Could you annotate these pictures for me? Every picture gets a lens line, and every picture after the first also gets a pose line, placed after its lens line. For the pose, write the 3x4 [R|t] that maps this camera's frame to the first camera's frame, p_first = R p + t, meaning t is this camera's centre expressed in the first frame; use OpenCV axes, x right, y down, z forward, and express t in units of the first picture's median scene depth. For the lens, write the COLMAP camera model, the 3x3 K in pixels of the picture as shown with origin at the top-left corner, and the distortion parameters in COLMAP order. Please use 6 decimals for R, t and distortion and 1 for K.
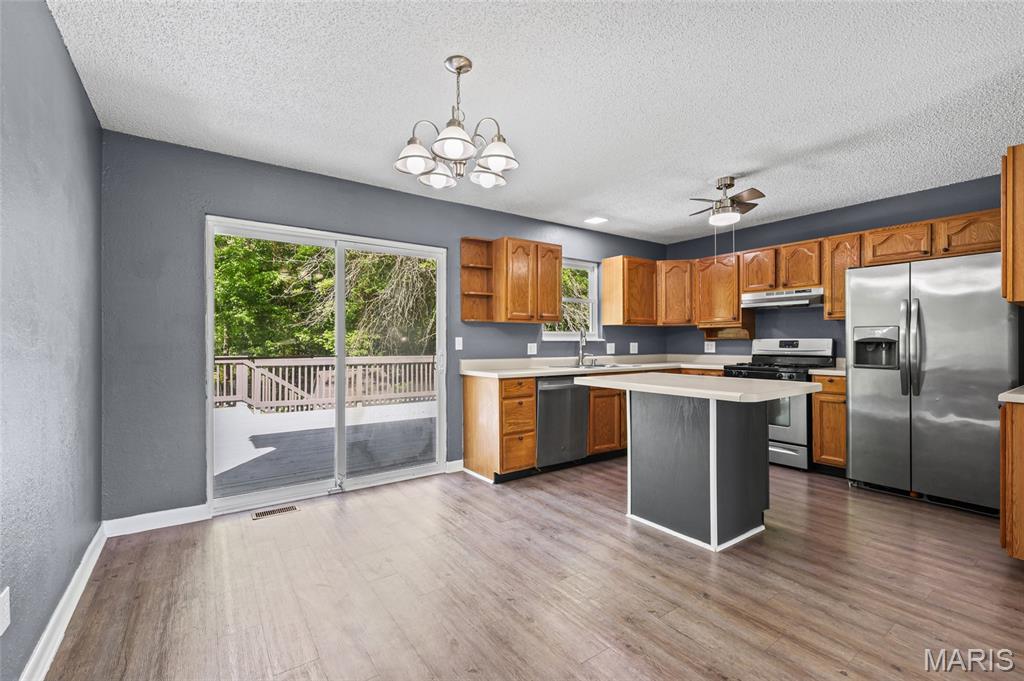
lens RADIAL K [[442.7, 0, 512.3], [0, 442.7, 342.0], [0, 0, 1]] dist [0.002579, 0.000110]
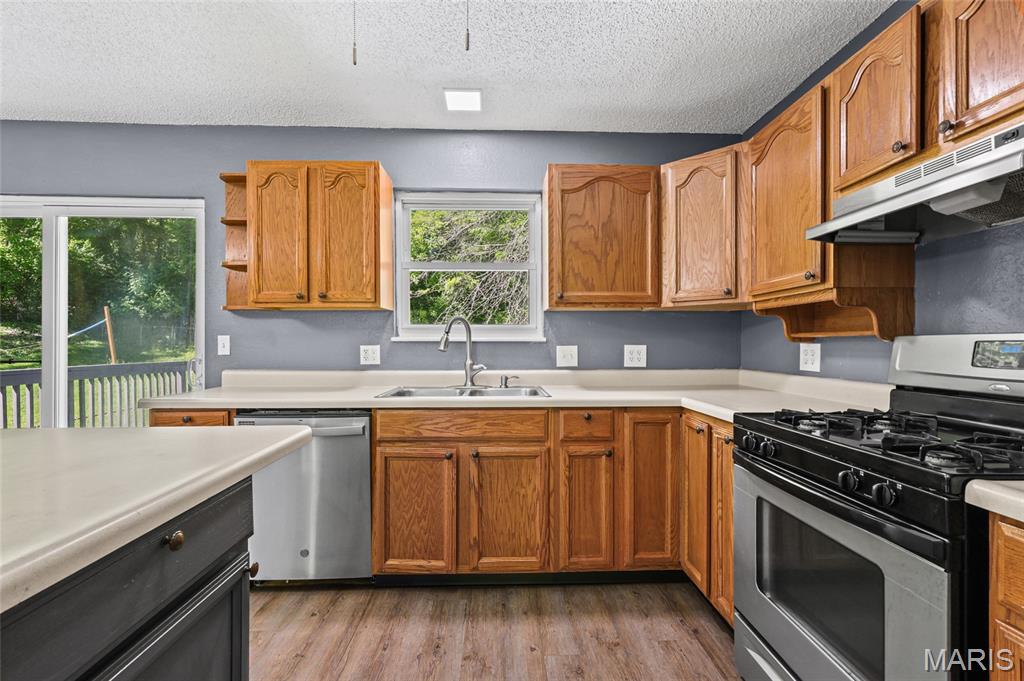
lens RADIAL K [[448.1, 0, 513.6], [0, 448.1, 344.2], [0, 0, 1]] dist [0.002388, 0.000013]
pose [[0.838031, 0.004412, -0.545605, 0.587589], [-0.002508, 0.999988, 0.004234, -0.001577], [0.545617, -0.002180, 0.838032, 0.688779]]
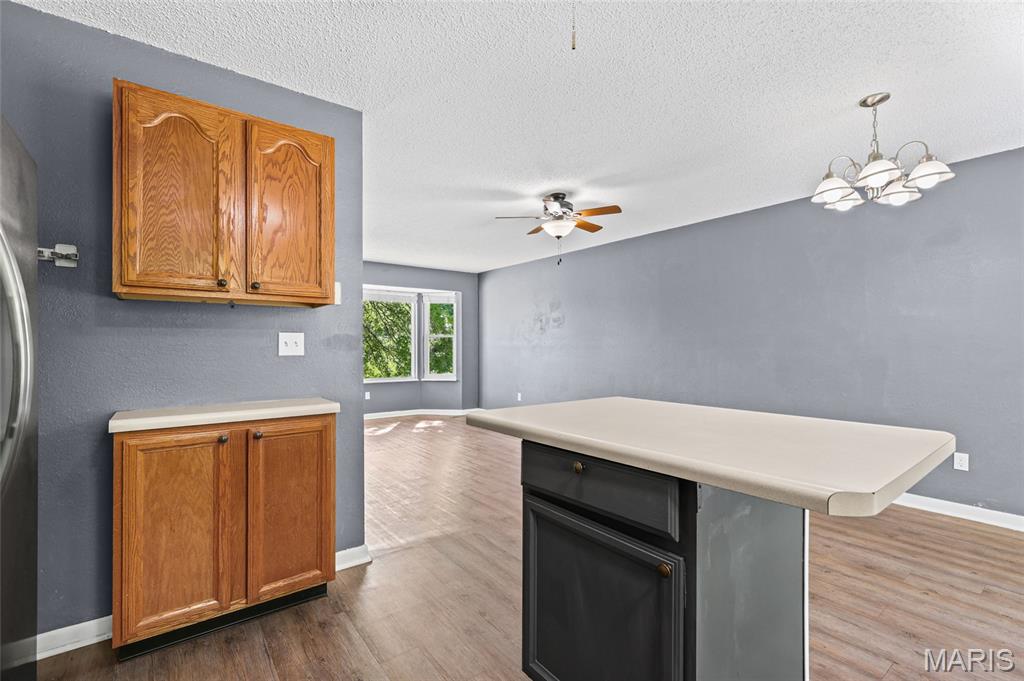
lens RADIAL K [[454.8, 0, 512.7], [0, 454.8, 346.2], [0, 0, 1]] dist [0.009592, 0.000193]
pose [[-0.999388, 0.003485, -0.034793, 0.421969], [0.003483, 0.999994, 0.000123, -0.000270], [0.034793, 0.000002, -0.999395, 1.071213]]
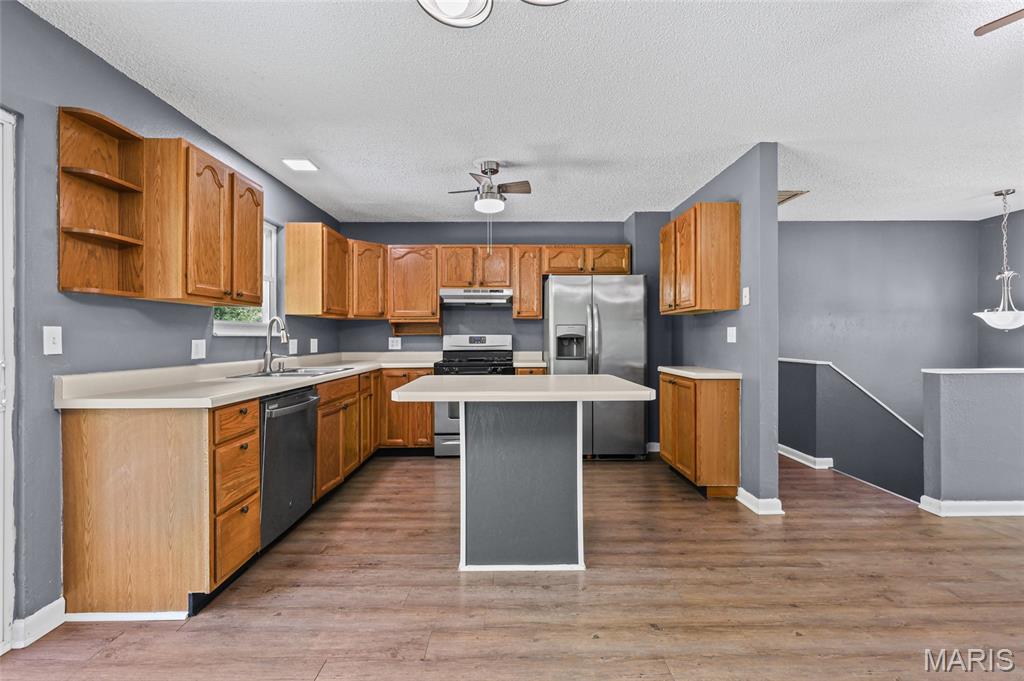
lens RADIAL K [[442.9, 0, 510.0], [0, 442.9, 336.9], [0, 0, 1]] dist [0.001535, 0.000354]
pose [[0.574299, 0.002504, 0.818642, -0.223300], [0.001512, 0.999990, -0.004120, 0.002635], [-0.818644, 0.003603, 0.574290, 0.368481]]
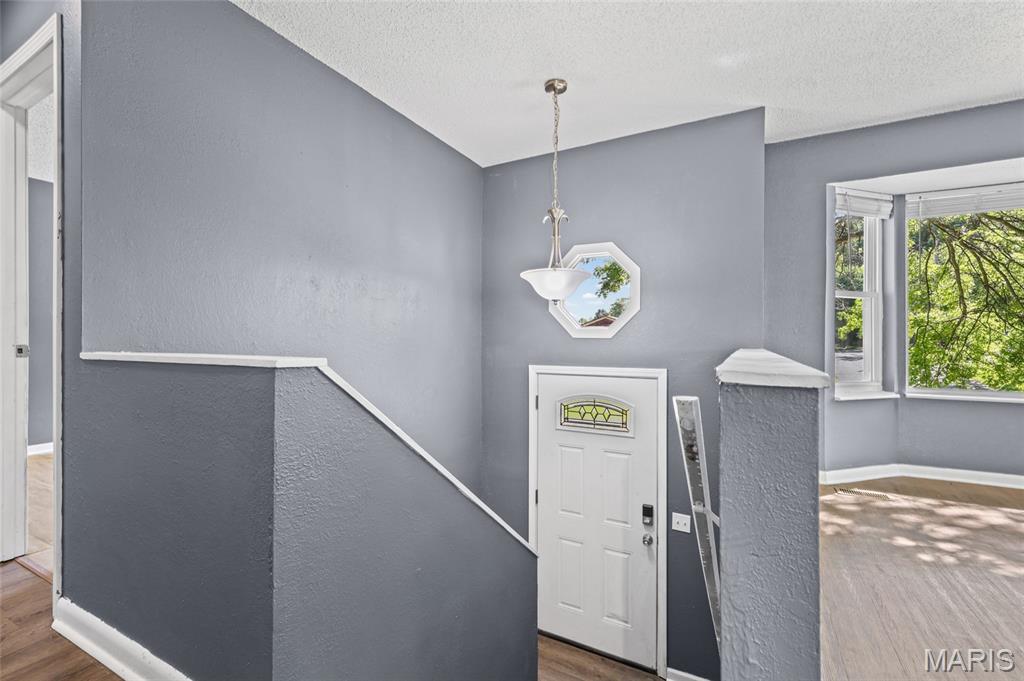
lens RADIAL K [[444.4, 0, 513.3], [0, 444.4, 342.7], [0, 0, 1]] dist [0.001433, 0.000228]
pose [[-0.444105, -0.000430, 0.895975, 0.670375], [-0.000833, 1.000000, 0.000067, 0.045376], [-0.895974, -0.000716, -0.444105, 0.367876]]
